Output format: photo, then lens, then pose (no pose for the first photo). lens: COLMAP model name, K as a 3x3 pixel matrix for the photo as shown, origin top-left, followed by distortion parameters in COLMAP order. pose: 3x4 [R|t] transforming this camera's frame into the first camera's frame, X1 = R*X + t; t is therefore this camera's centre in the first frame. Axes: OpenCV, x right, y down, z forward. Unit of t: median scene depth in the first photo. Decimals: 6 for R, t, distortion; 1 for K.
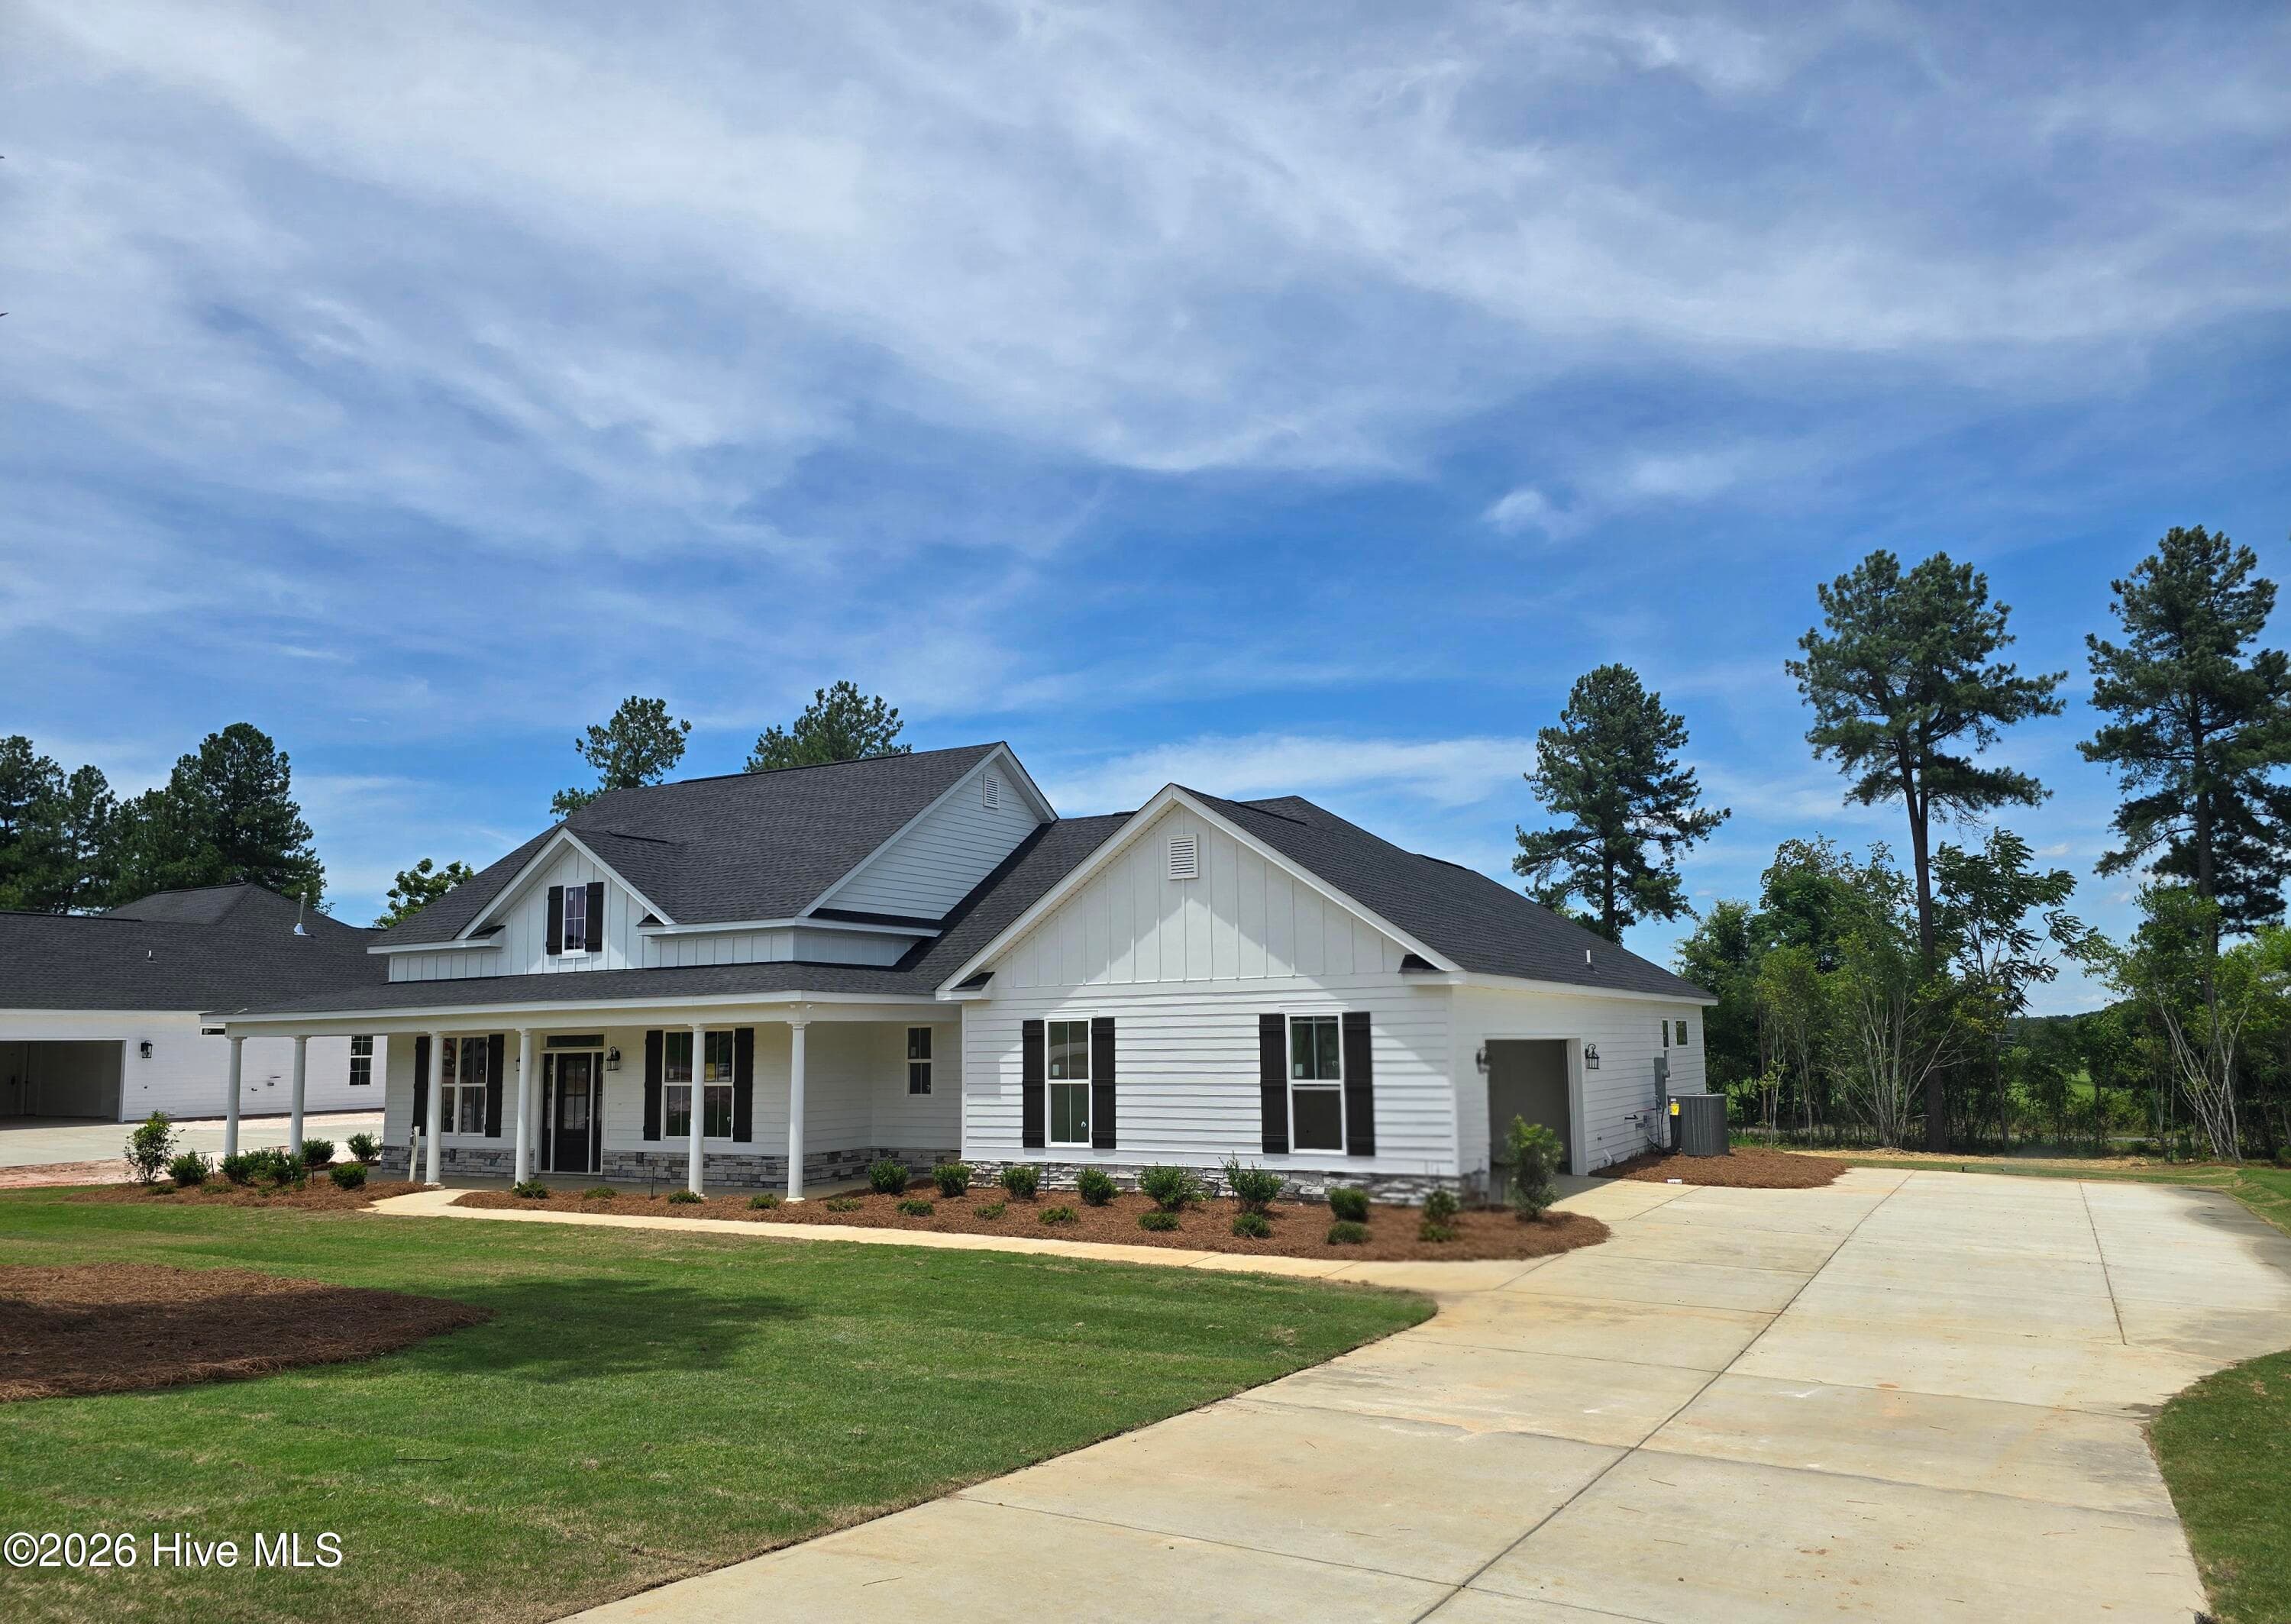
lens RADIAL K [[1530.0, 0, 1145.5], [0, 1530.0, 812.0], [0, 0, 1]] dist [0.062757, -0.061103]
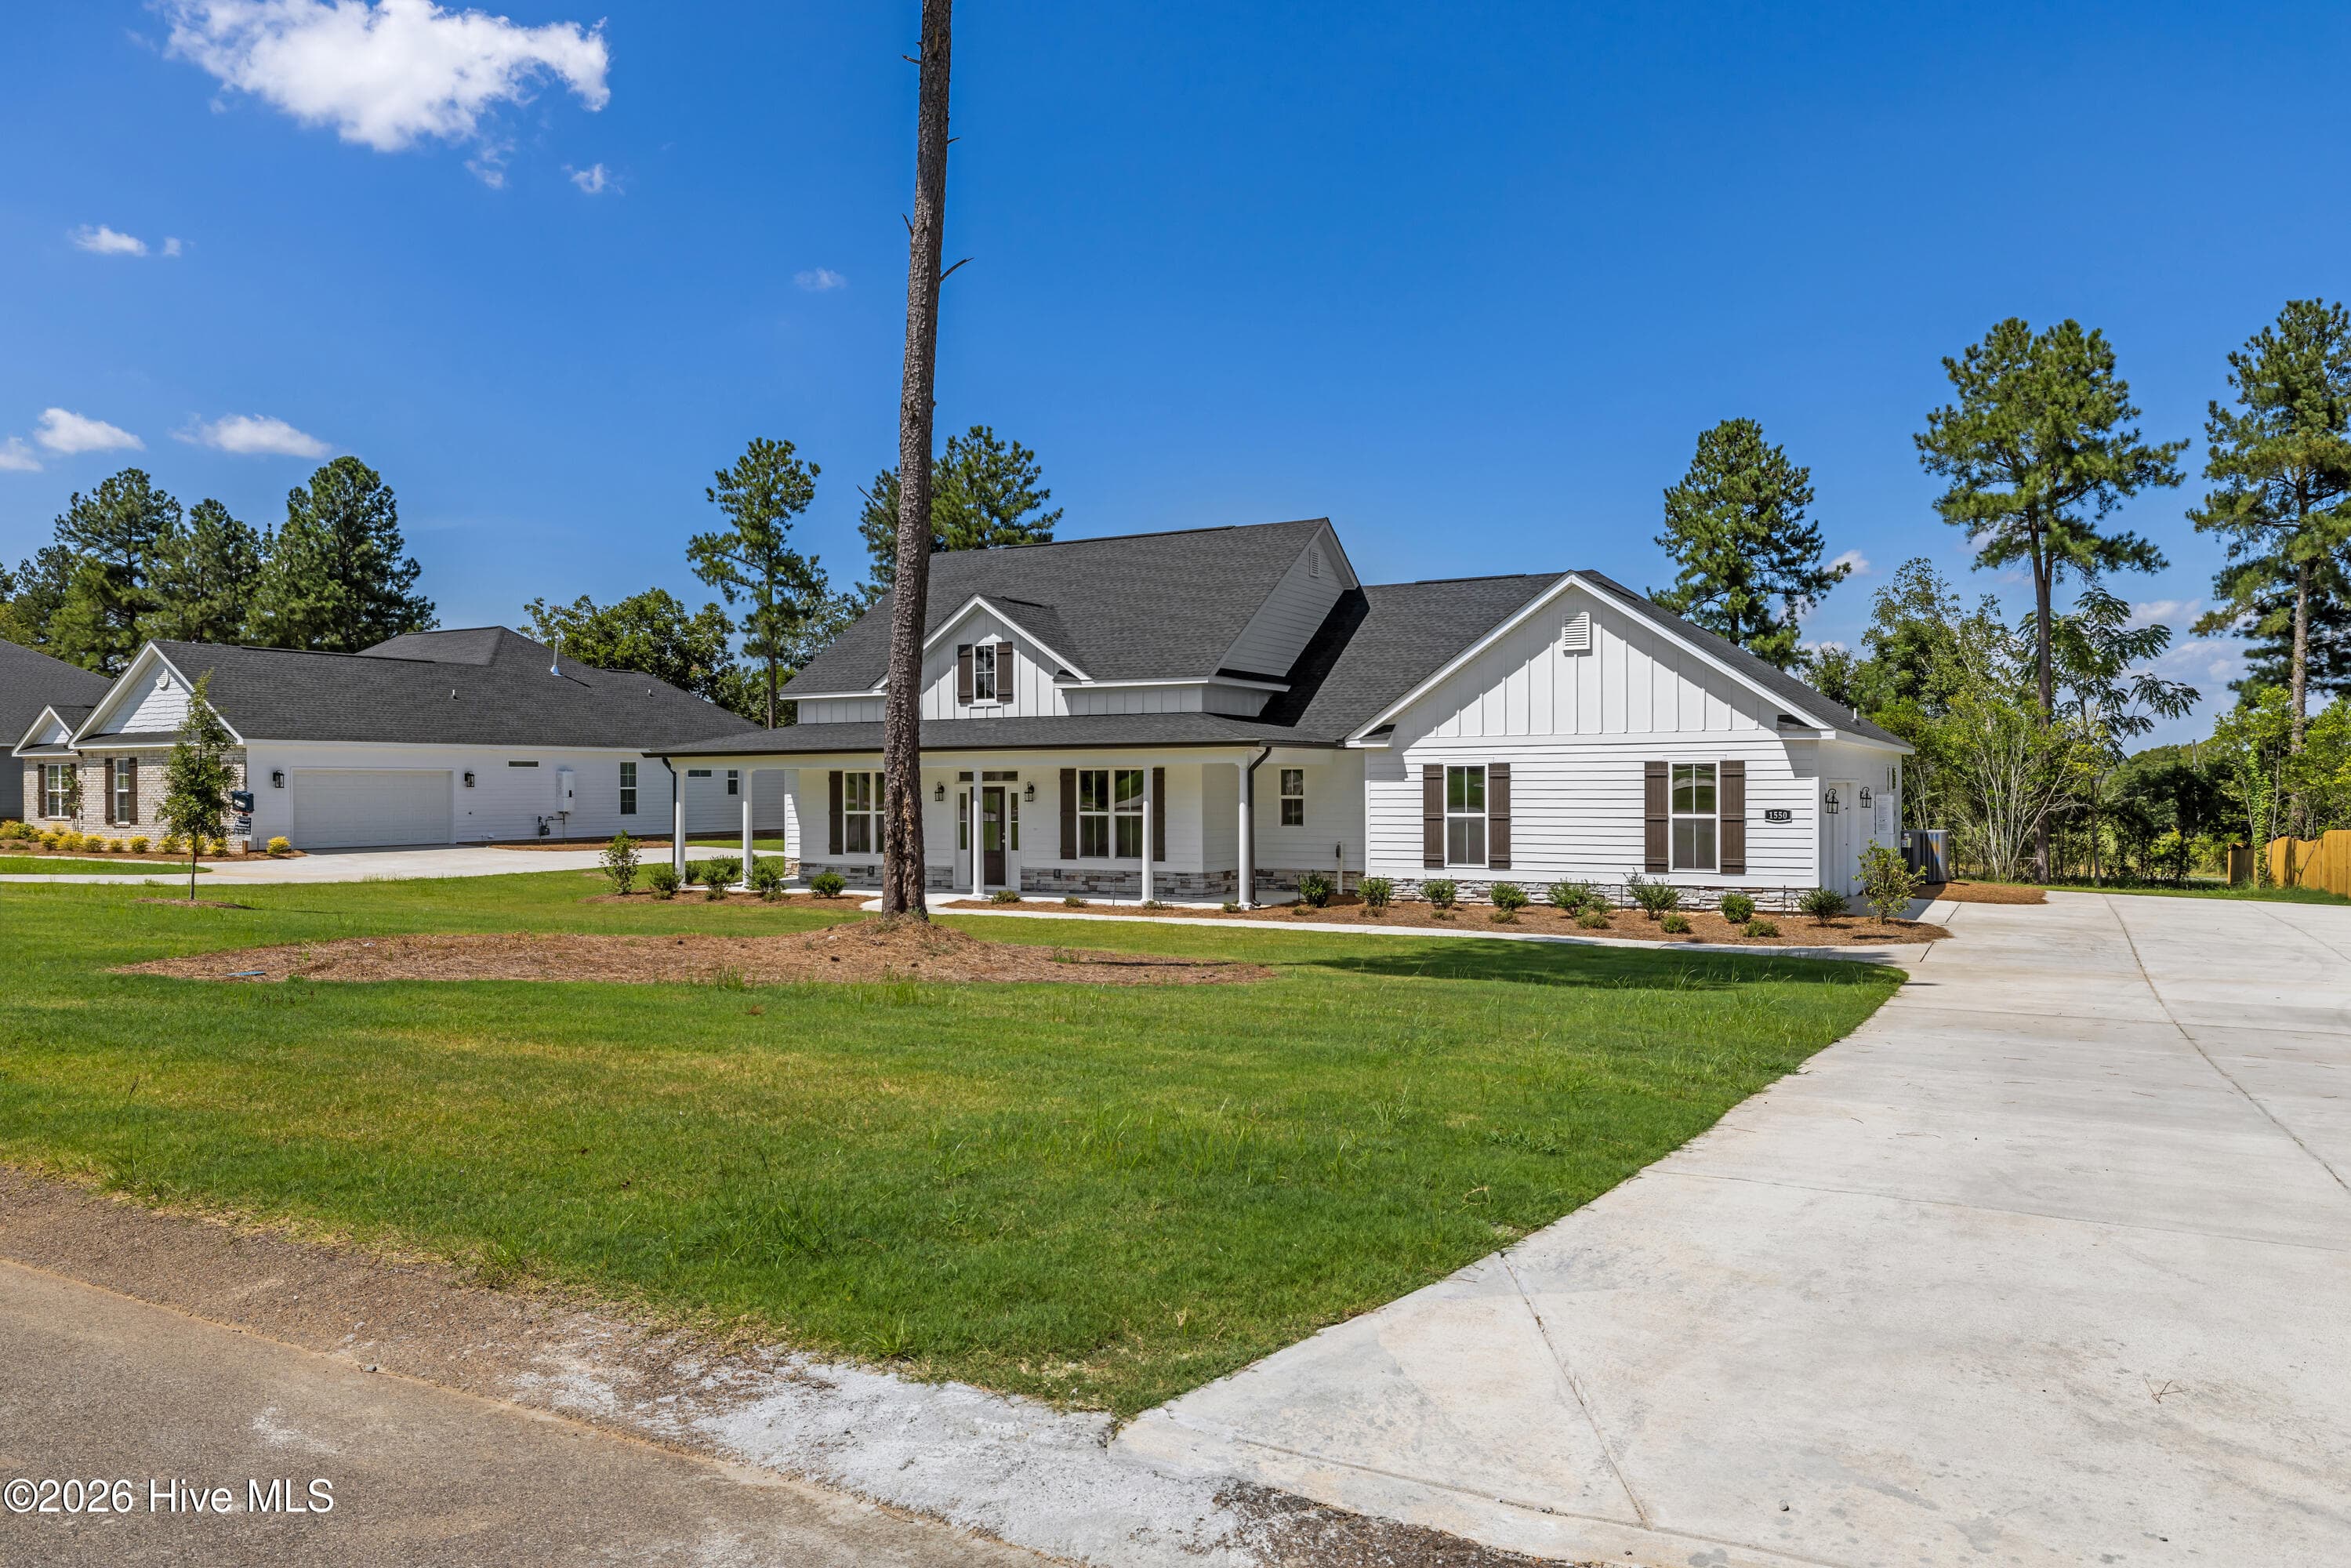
lens RADIAL K [[1564.0, 0, 1175.5], [0, 1564.0, 784.0], [0, 0, 1]] dist [-0.010253, -0.003422]
pose [[0.999878, 0.007617, 0.013605, -0.238663], [-0.009585, 0.988483, 0.151029, -0.026918], [-0.012298, -0.151141, 0.988436, -0.177625]]
